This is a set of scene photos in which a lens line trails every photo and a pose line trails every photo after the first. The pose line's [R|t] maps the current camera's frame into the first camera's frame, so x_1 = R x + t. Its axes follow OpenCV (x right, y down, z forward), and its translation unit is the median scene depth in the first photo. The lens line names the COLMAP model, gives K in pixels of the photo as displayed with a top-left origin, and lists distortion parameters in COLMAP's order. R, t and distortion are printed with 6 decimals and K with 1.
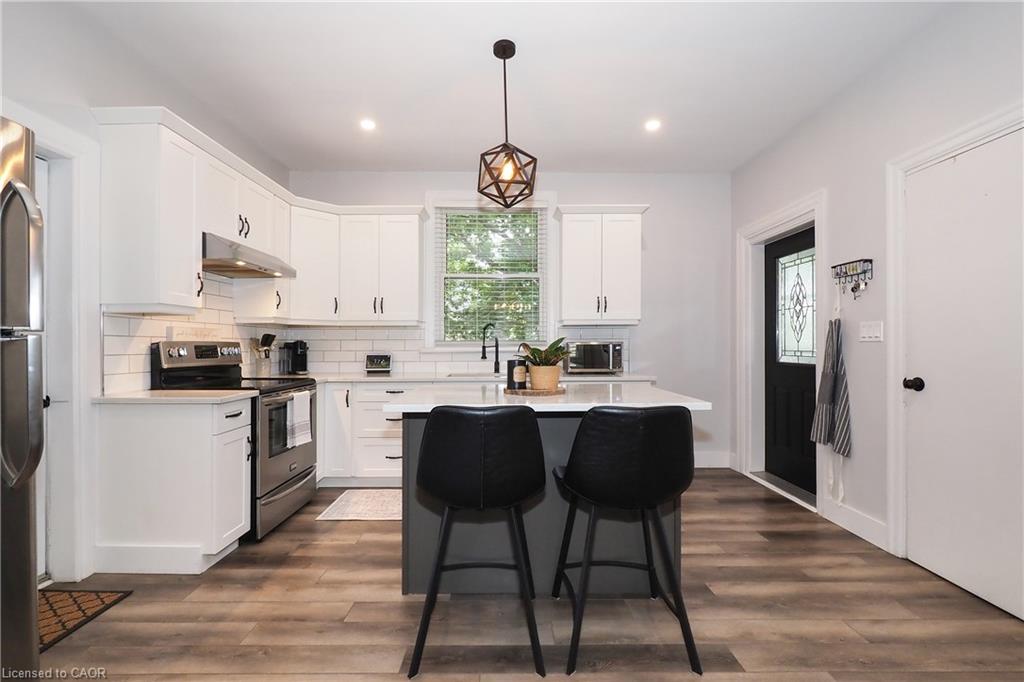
lens RADIAL K [[442.9, 0, 496.1], [0, 442.9, 339.4], [0, 0, 1]] dist [-0.002428, -0.000271]
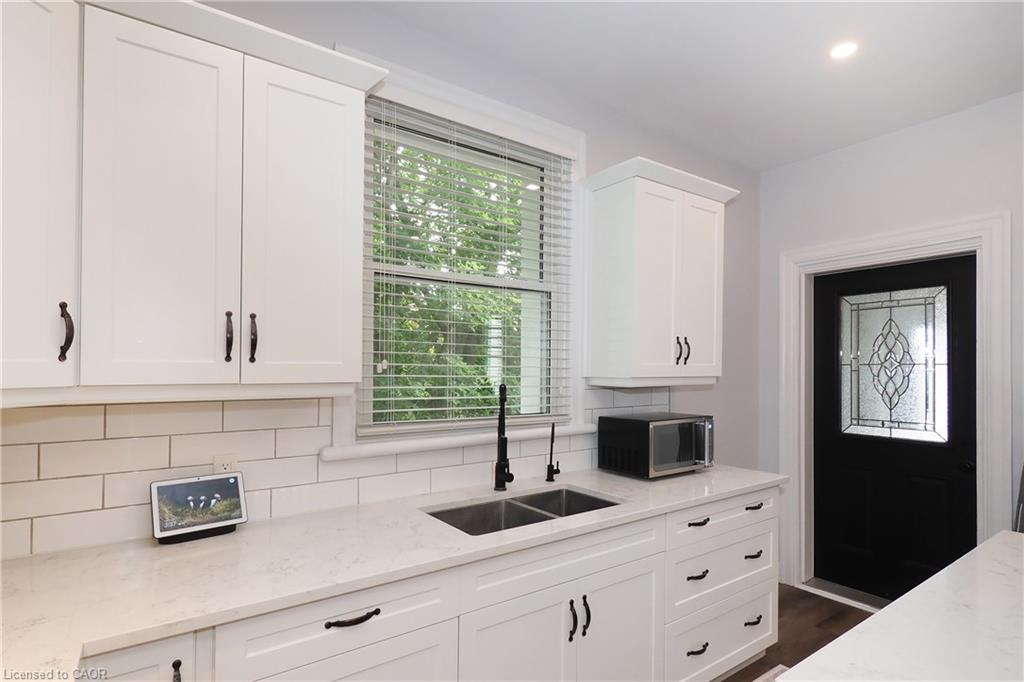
lens RADIAL K [[513.5, 0, 510.5], [0, 513.5, 365.1], [0, 0, 1]] dist [-0.000398, 0.000089]
pose [[0.817435, 0.006553, 0.575983, -0.417695], [-0.003511, 0.999973, -0.006395, -0.072378], [-0.576010, 0.003206, 0.817436, 0.765718]]
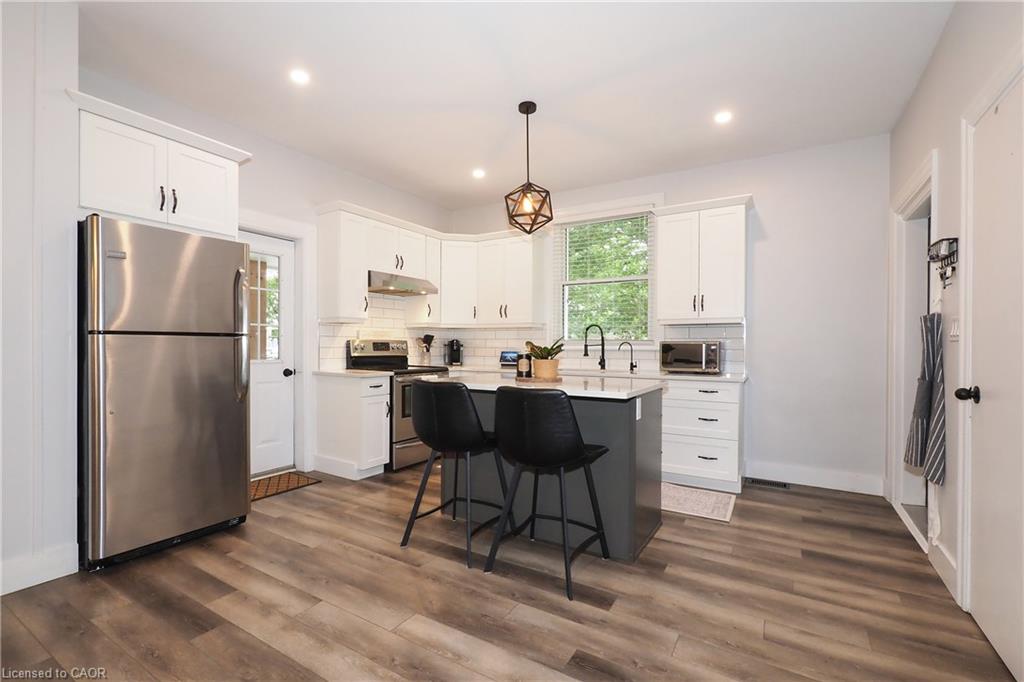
lens RADIAL K [[448.9, 0, 495.2], [0, 448.9, 343.0], [0, 0, 1]] dist [0.000051, 0.000242]
pose [[0.849807, 0.005748, -0.527063, 0.496002], [-0.001728, 0.999966, 0.008118, 0.002425], [0.527091, -0.005988, 0.849787, -0.109791]]
